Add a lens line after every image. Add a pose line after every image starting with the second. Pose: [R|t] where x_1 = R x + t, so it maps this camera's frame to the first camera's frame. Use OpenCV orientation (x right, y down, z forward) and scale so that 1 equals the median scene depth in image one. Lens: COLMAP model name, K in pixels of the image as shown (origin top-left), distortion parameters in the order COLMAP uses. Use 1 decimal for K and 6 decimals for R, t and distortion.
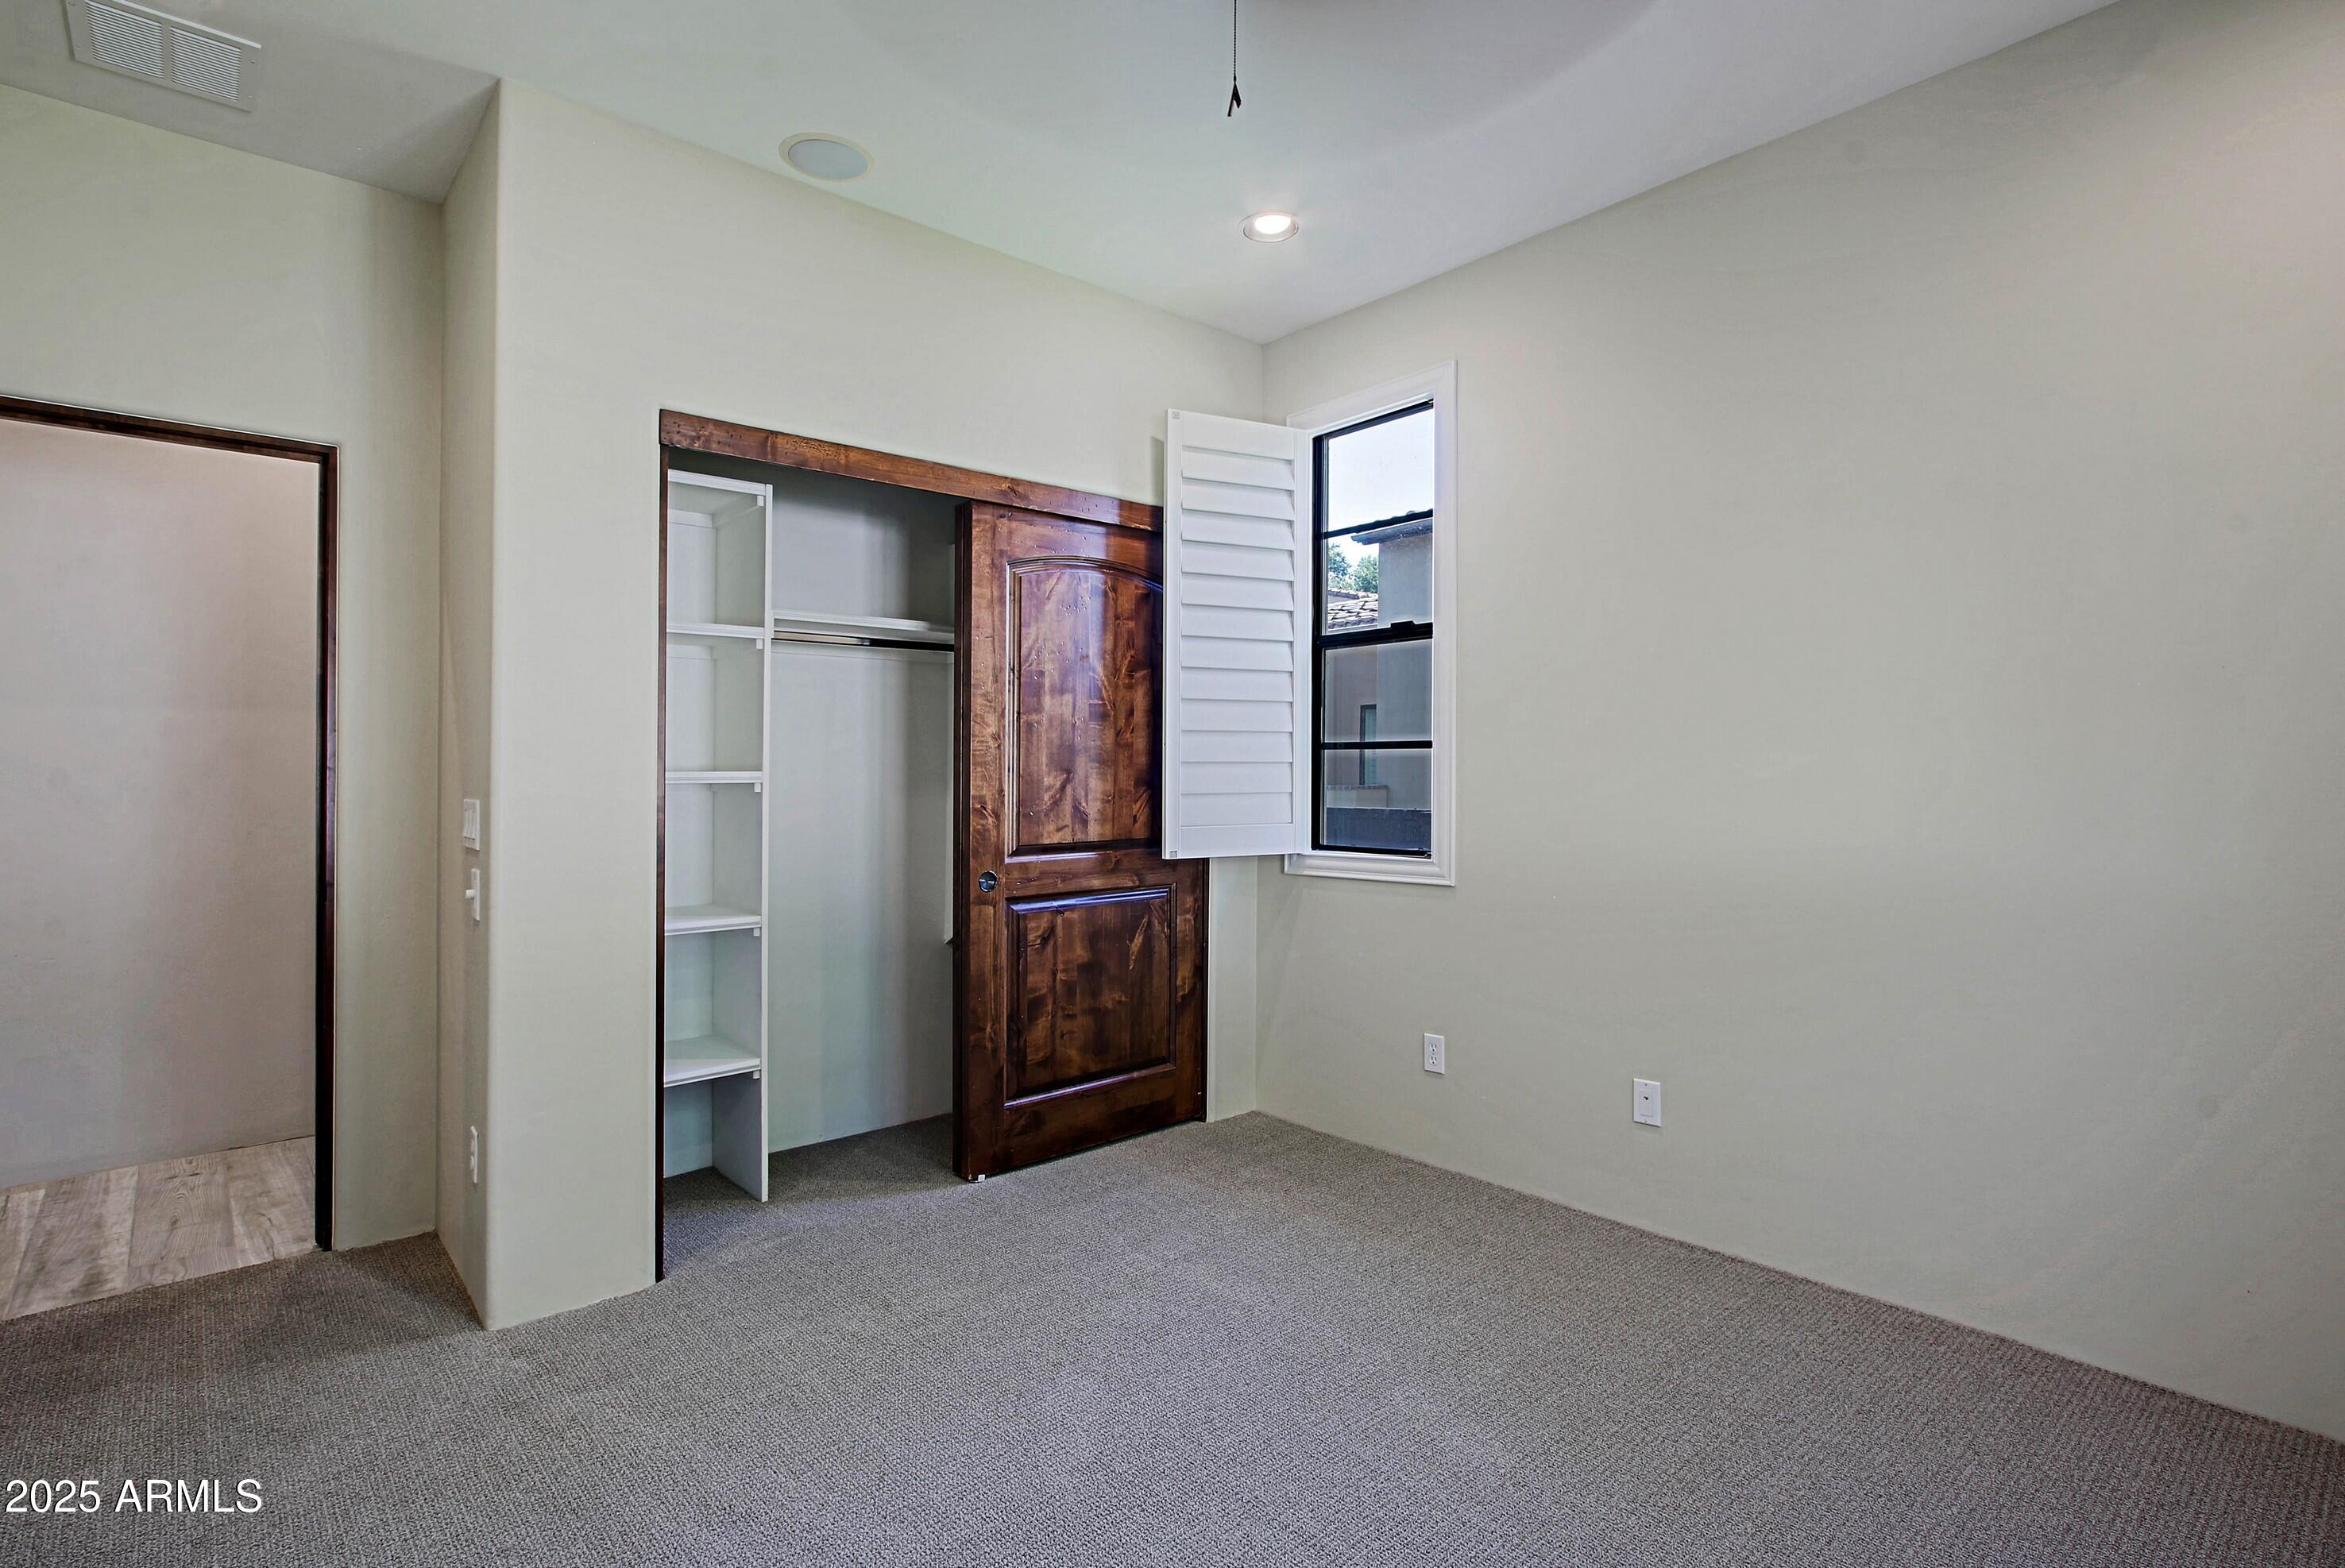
lens RADIAL K [[1123.7, 0, 1169.2], [0, 1123.7, 768.9], [0, 0, 1]] dist [-0.022085, 0.010744]
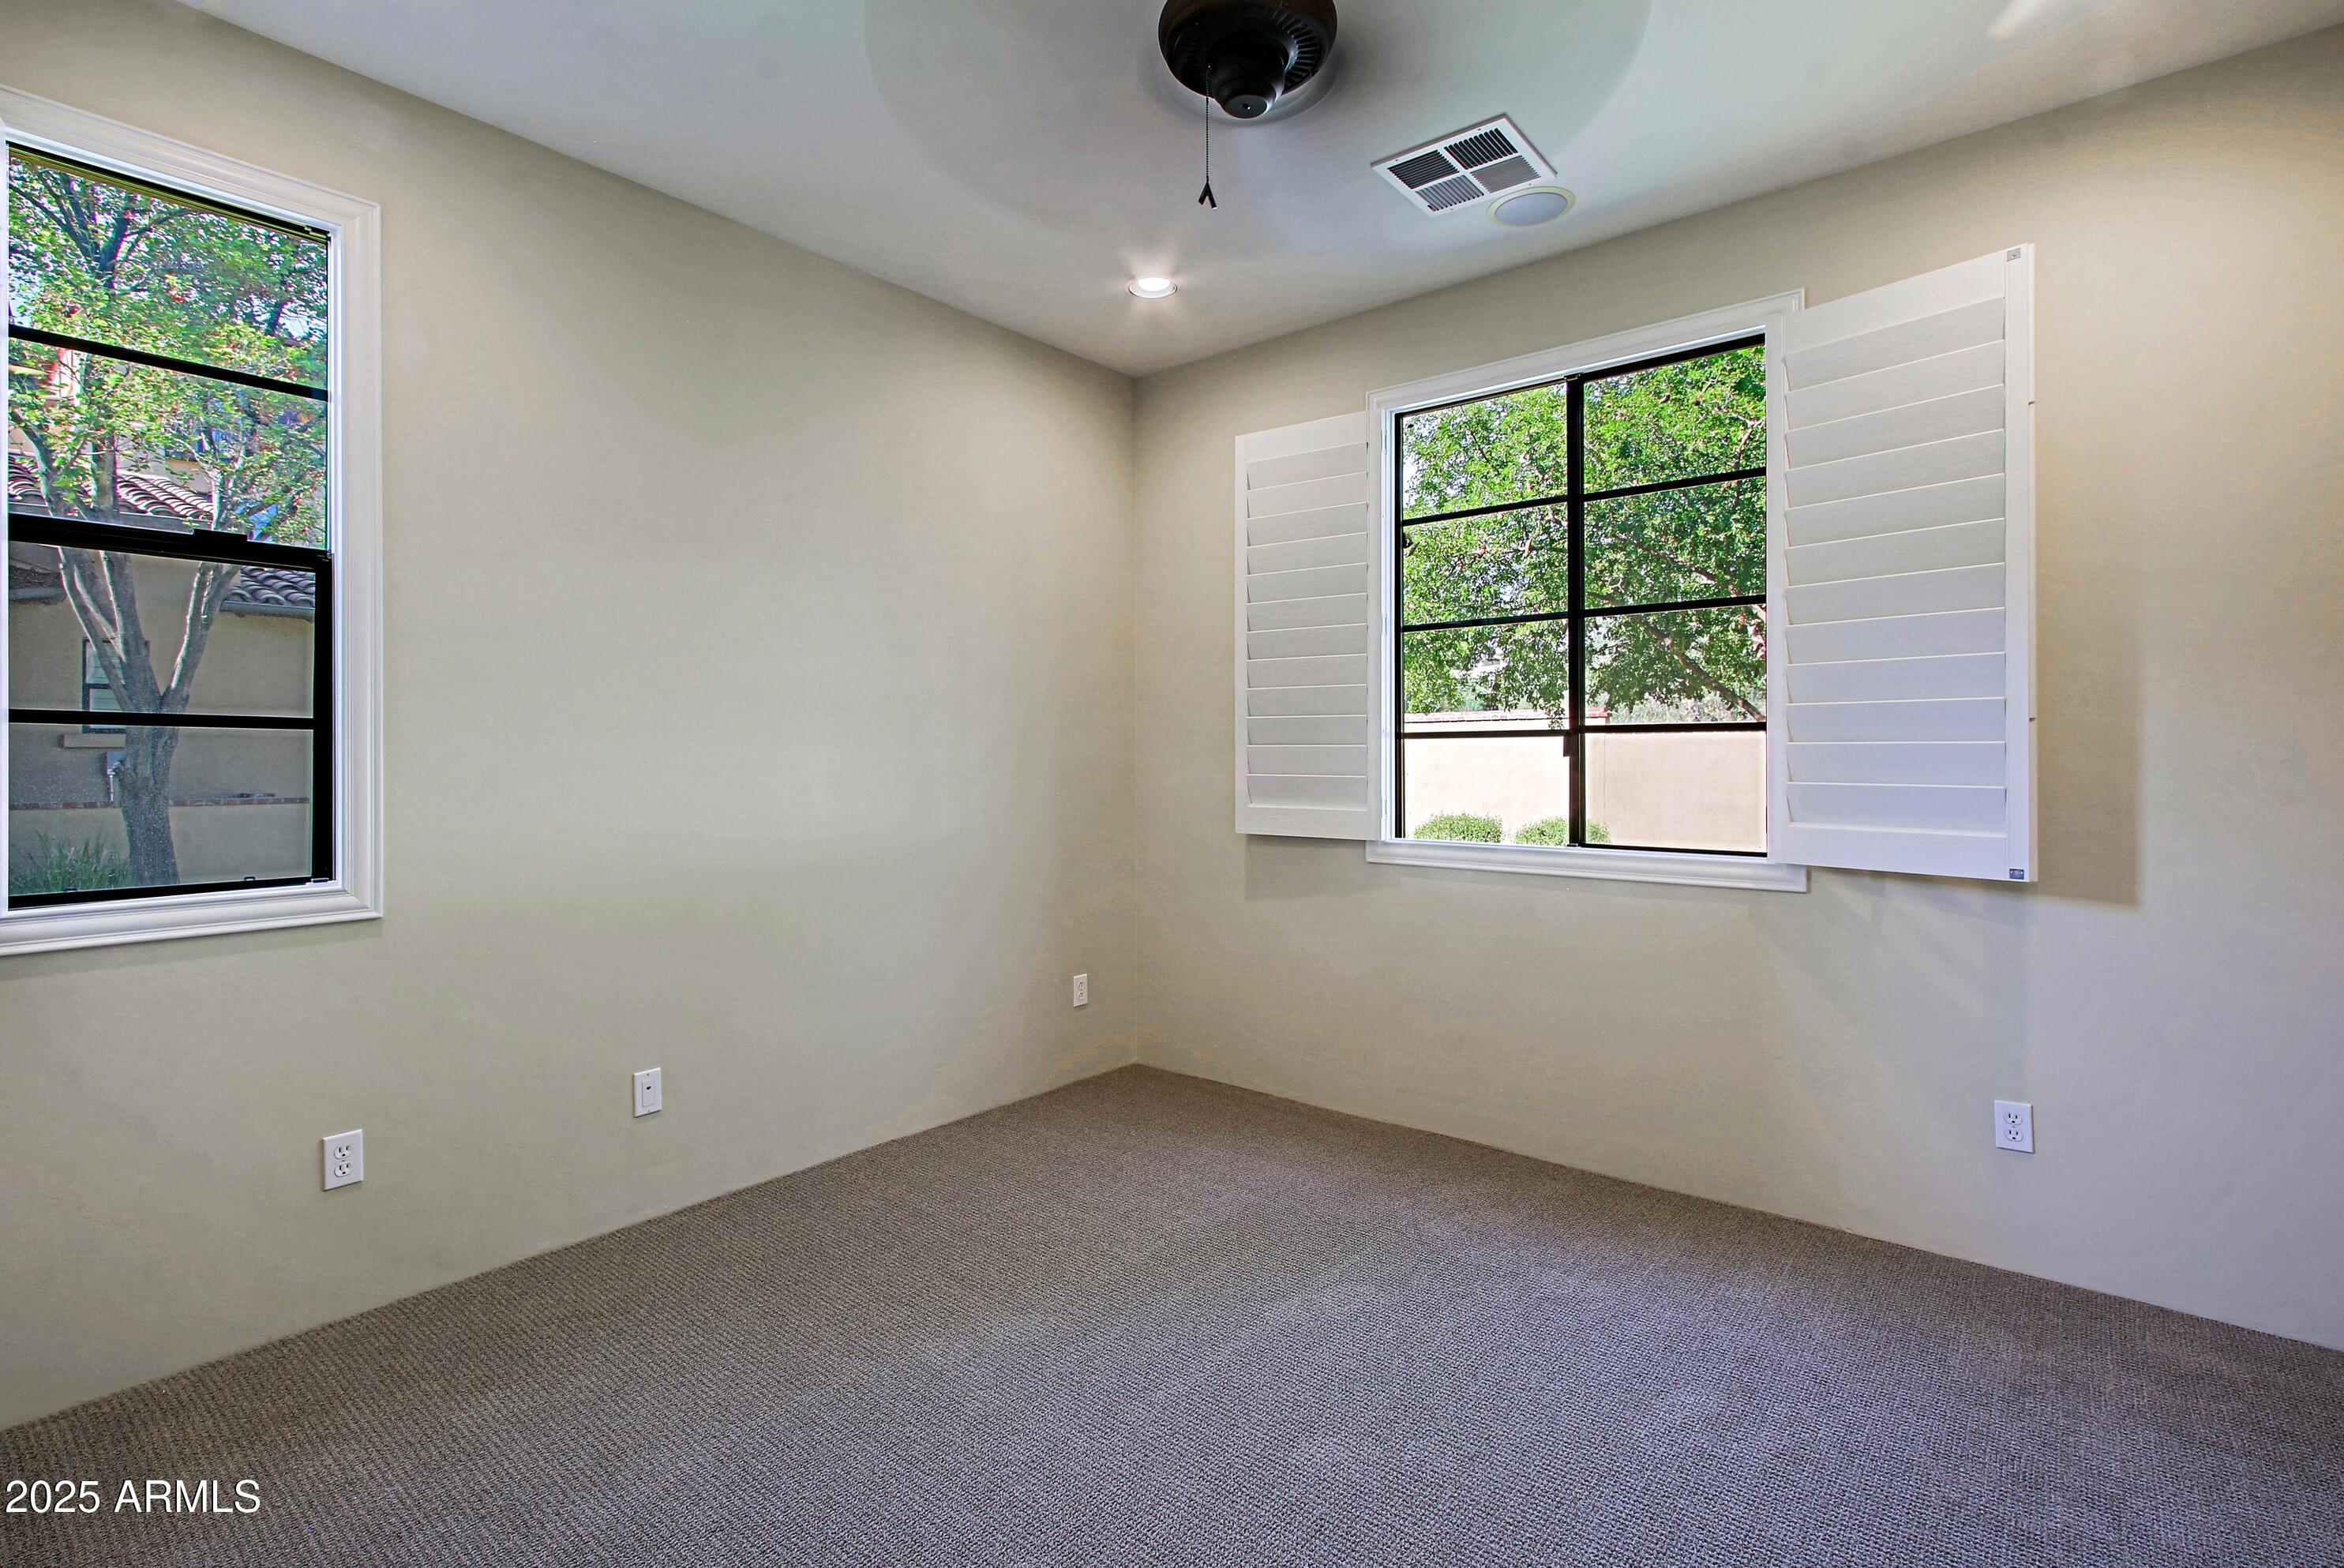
lens RADIAL K [[1123.3, 0, 1168.7], [0, 1123.3, 768.9], [0, 0, 1]] dist [-0.022085, 0.010744]
pose [[-0.158277, -0.010765, 0.987336, -0.647665], [-0.003519, 0.999940, 0.010338, -0.003326], [-0.987389, -0.001838, -0.158305, 0.716431]]
